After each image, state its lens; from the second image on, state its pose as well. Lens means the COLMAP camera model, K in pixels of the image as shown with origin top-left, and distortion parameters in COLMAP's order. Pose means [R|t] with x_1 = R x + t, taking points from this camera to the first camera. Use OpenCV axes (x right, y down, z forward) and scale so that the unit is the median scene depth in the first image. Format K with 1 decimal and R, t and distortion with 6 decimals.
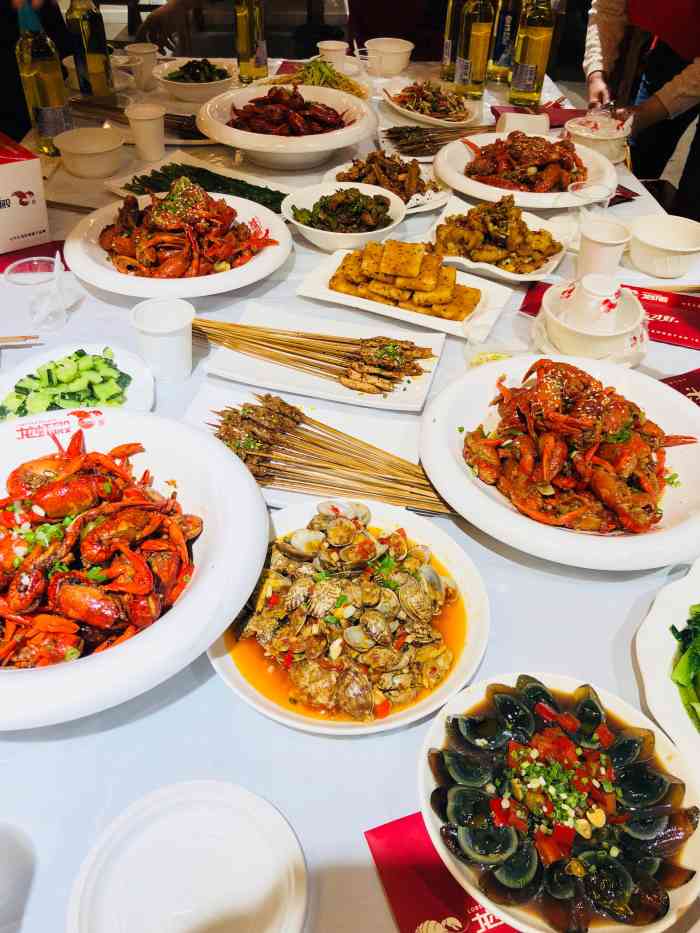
lens RADIAL K [[775.4, 0, 353.5], [0, 775.4, 461.3], [0, 0, 1]] dist [-0.012089, -0.007742]
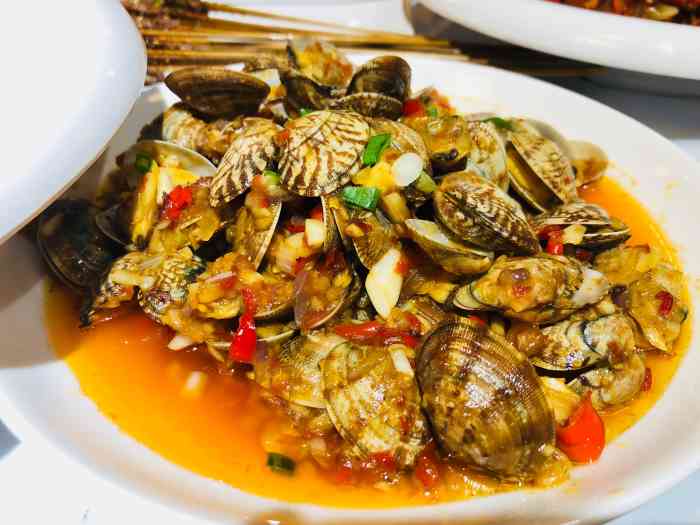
lens RADIAL K [[581.8, 0, 349.6], [0, 581.8, 268.0], [0, 0, 1]] dist [-0.012089, -0.007742]
pose [[0.977263, -0.134240, 0.164124, -0.077420], [0.140819, 0.989608, -0.029079, 0.239849], [-0.158515, 0.051530, 0.986011, 0.754849]]
